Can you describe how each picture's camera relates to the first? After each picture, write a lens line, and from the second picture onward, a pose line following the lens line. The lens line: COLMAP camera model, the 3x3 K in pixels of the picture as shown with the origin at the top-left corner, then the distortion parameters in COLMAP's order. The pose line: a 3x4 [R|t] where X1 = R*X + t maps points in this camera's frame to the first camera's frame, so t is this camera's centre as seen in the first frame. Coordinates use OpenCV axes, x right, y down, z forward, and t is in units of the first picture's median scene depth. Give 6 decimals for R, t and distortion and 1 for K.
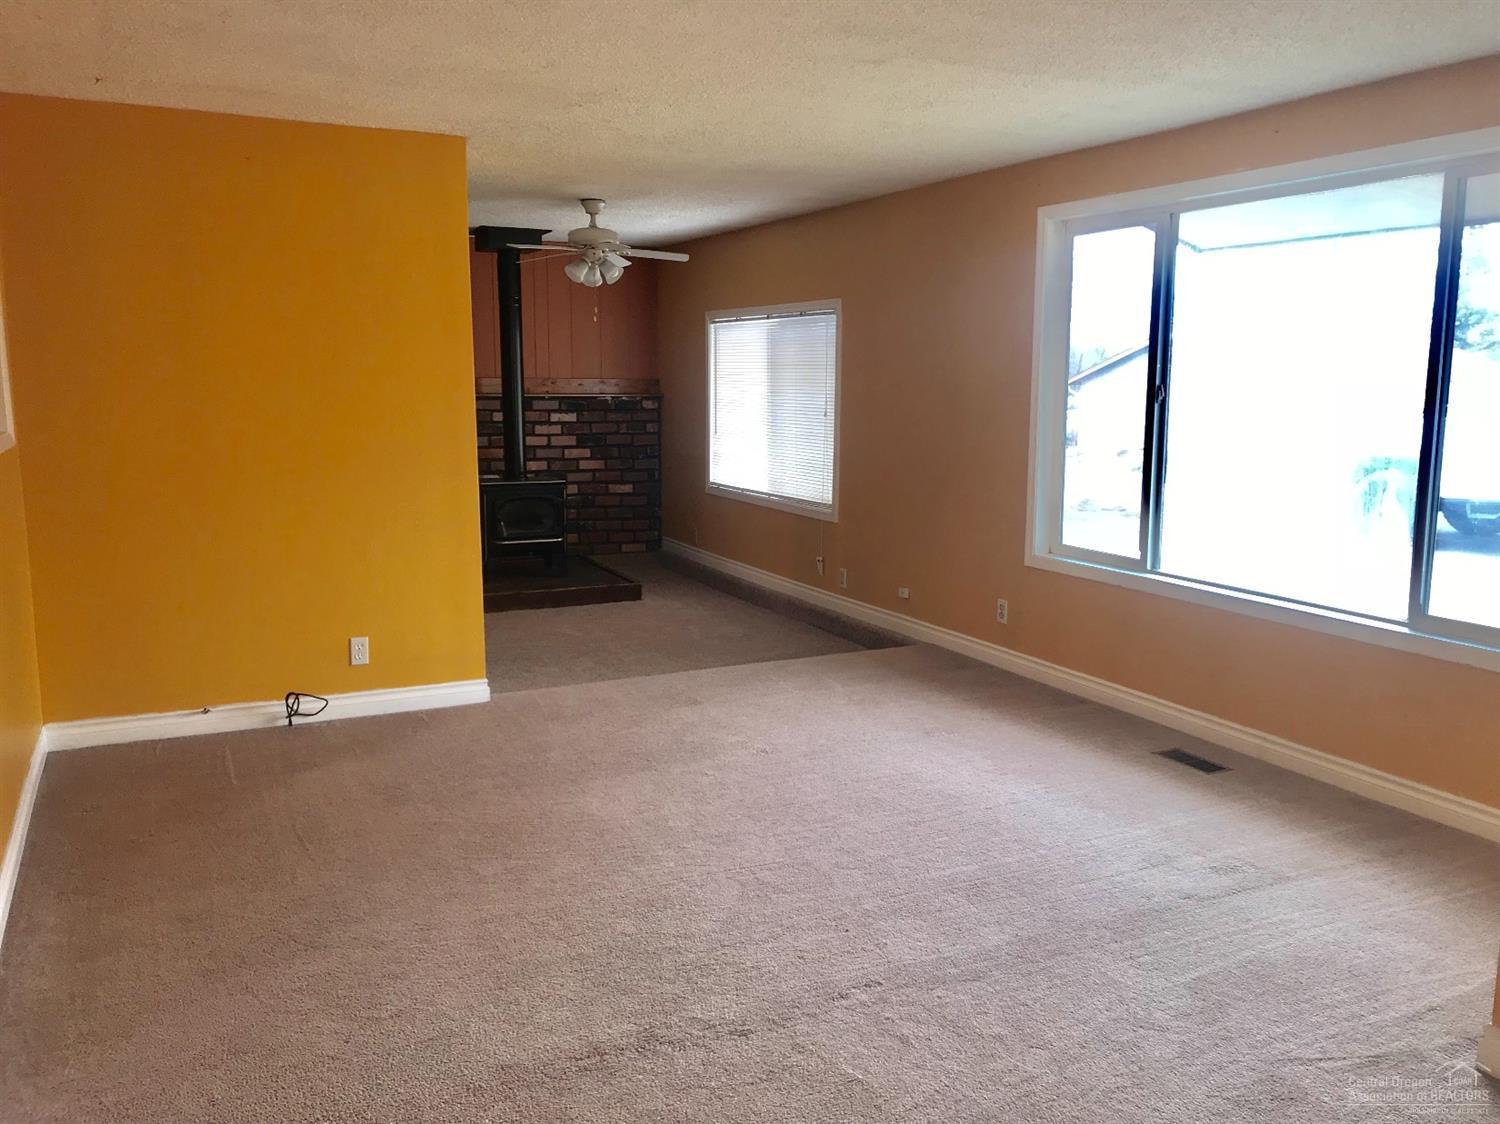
lens RADIAL K [[1212.9, 0, 759.5], [0, 1212.9, 570.9], [0, 0, 1]] dist [0.022293, -0.025934]
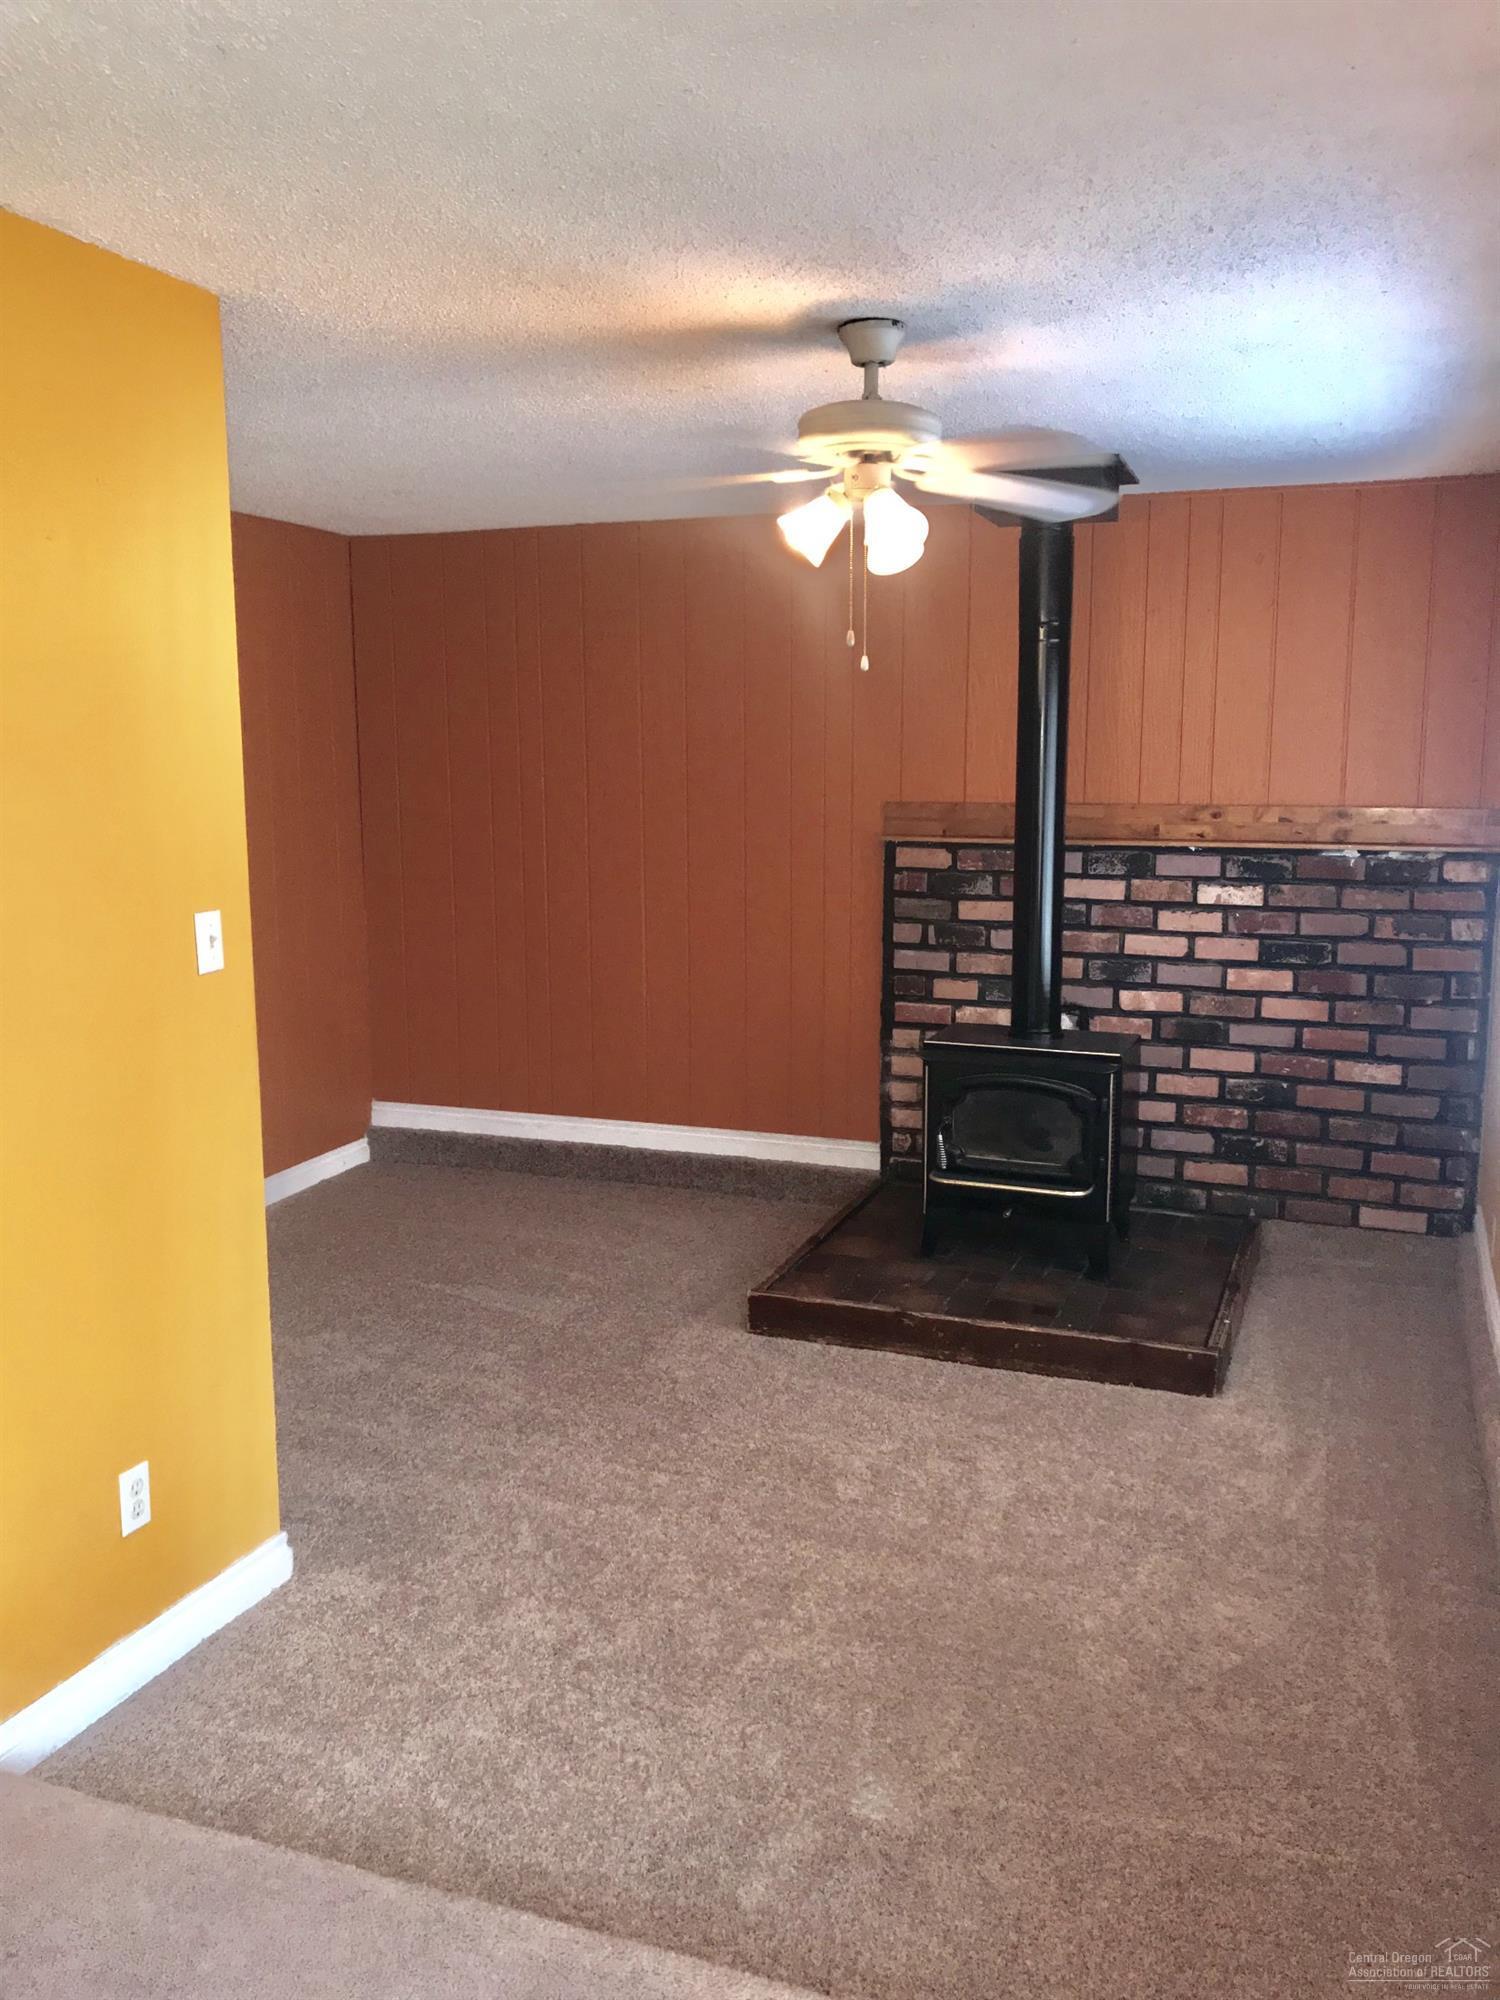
lens RADIAL K [[1617.2, 0, 760.6], [0, 1617.2, 997.7], [0, 0, 1]] dist [0.022293, -0.025934]
pose [[0.671235, 0.100098, -0.734455, 0.150957], [-0.115780, 0.992837, 0.029499, -0.087400], [0.732147, 0.065235, 0.678016, 0.487224]]
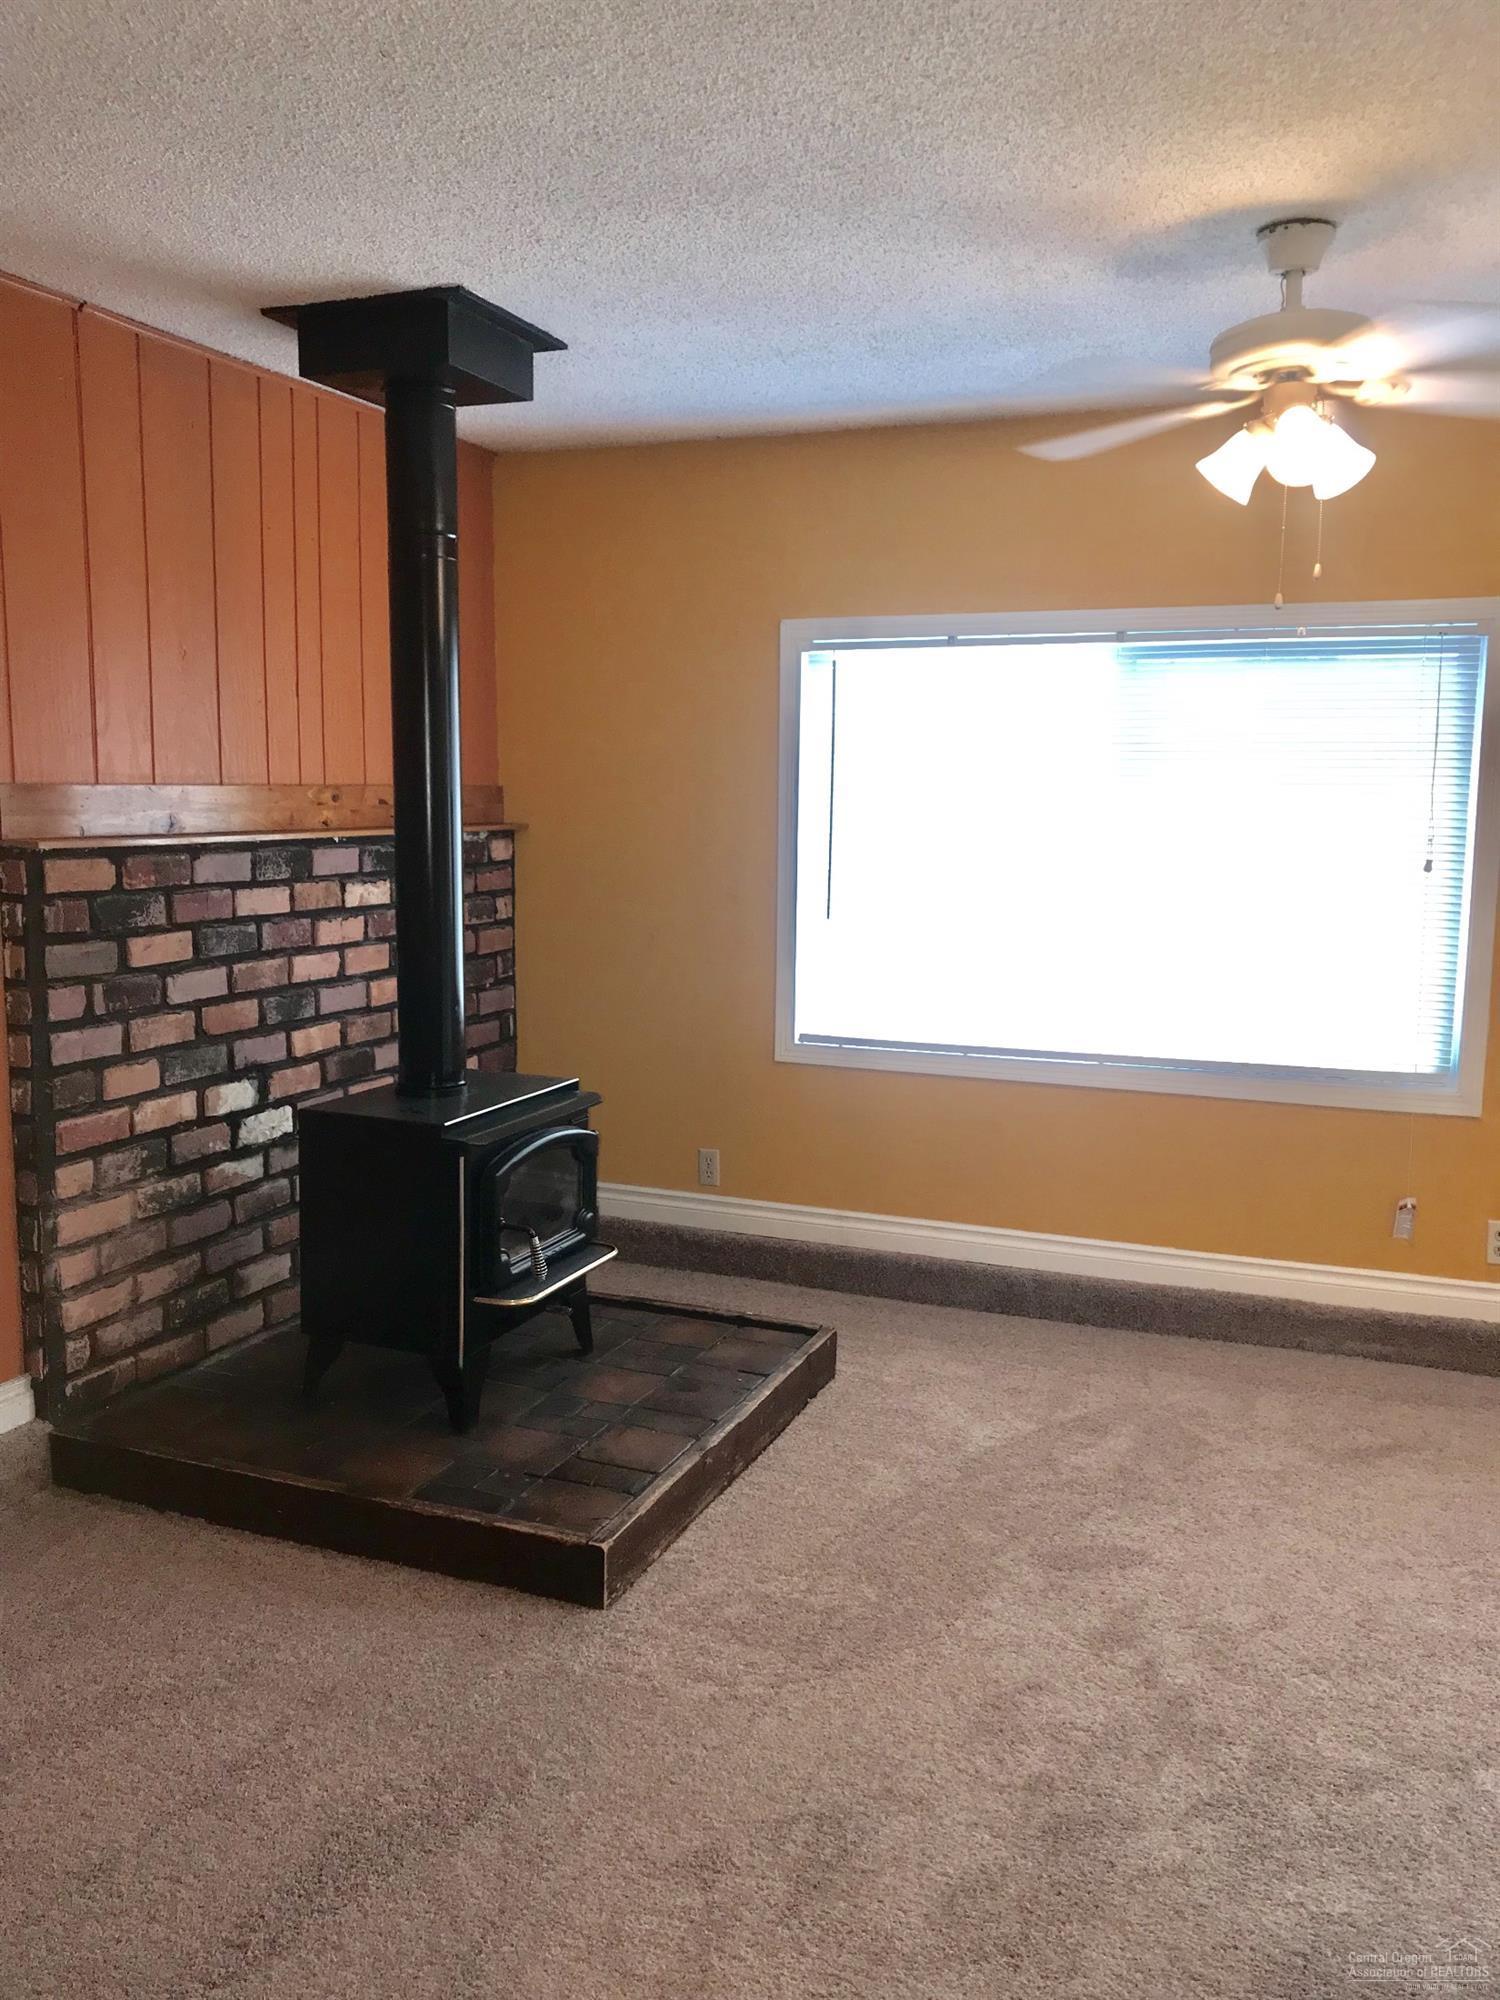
lens RADIAL K [[1617.2, 0, 746.8], [0, 1617.2, 1001.9], [0, 0, 1]] dist [0.022293, -0.025934]
pose [[0.745706, -0.089991, 0.660170, -0.391556], [0.105650, 0.994271, 0.016195, -0.090147], [-0.657845, 0.057670, 0.750942, 0.567064]]
